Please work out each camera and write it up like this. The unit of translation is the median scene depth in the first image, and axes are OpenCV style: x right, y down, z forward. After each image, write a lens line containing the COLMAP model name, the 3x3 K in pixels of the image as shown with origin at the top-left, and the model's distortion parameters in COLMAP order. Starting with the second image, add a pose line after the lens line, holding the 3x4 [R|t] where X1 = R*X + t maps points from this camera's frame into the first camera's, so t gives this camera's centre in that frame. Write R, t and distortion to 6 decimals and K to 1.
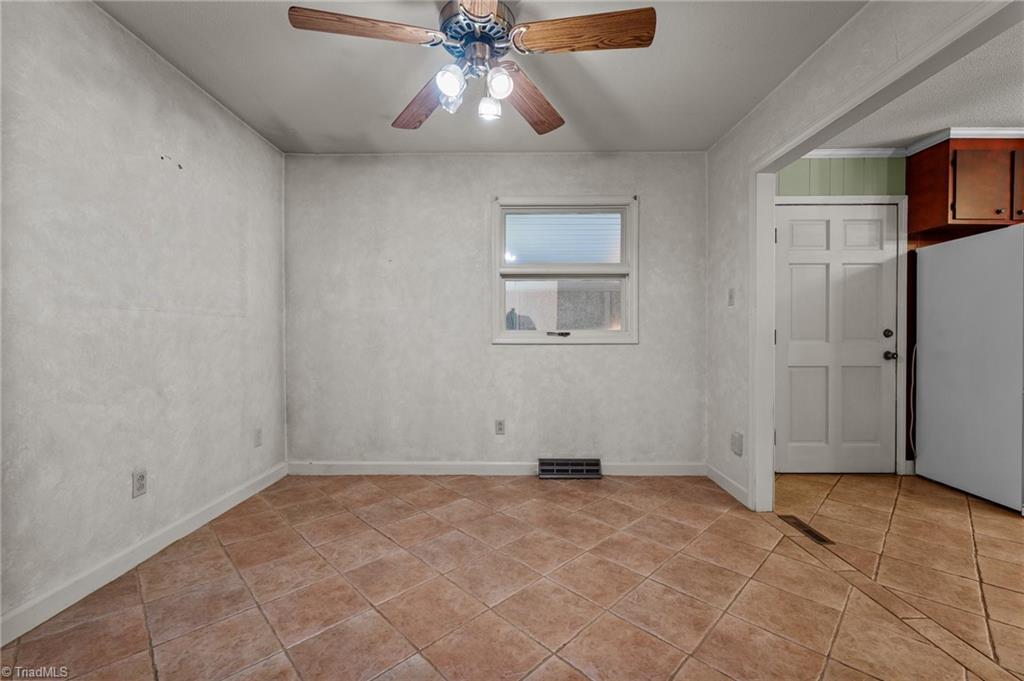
lens RADIAL K [[419.4, 0, 515.5], [0, 419.4, 340.5], [0, 0, 1]] dist [0.002492, -0.000844]
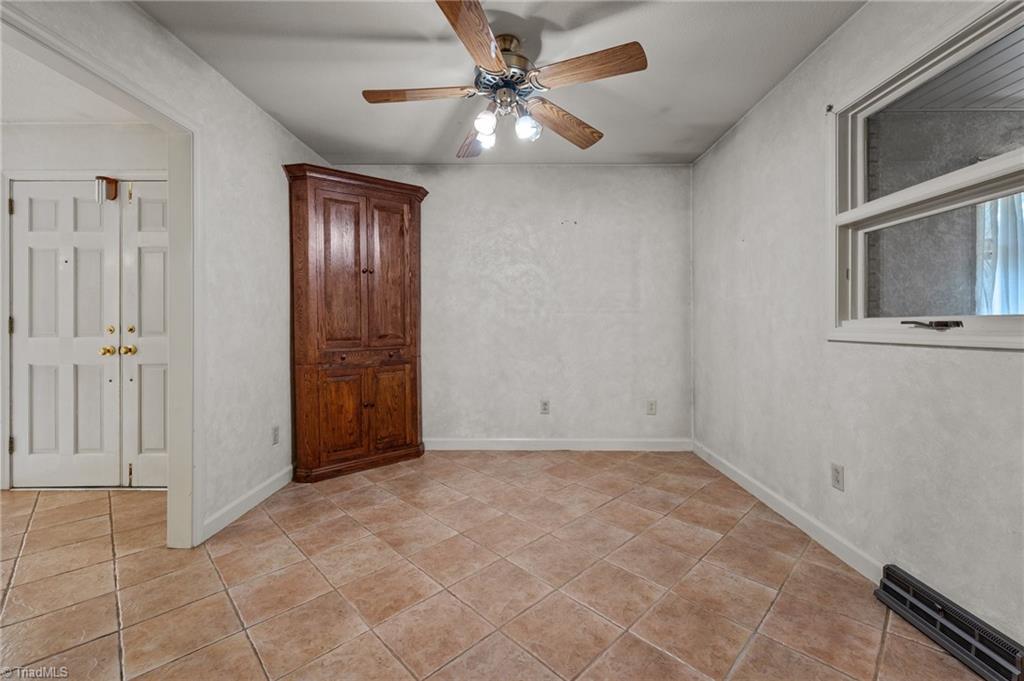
lens RADIAL K [[419.4, 0, 507.2], [0, 419.4, 326.0], [0, 0, 1]] dist [0.002492, -0.000844]
pose [[-0.009747, 0.001618, -0.999951, 0.687047], [-0.010415, 0.999944, 0.001720, -0.010980], [0.999898, 0.010431, -0.009730, 0.621417]]
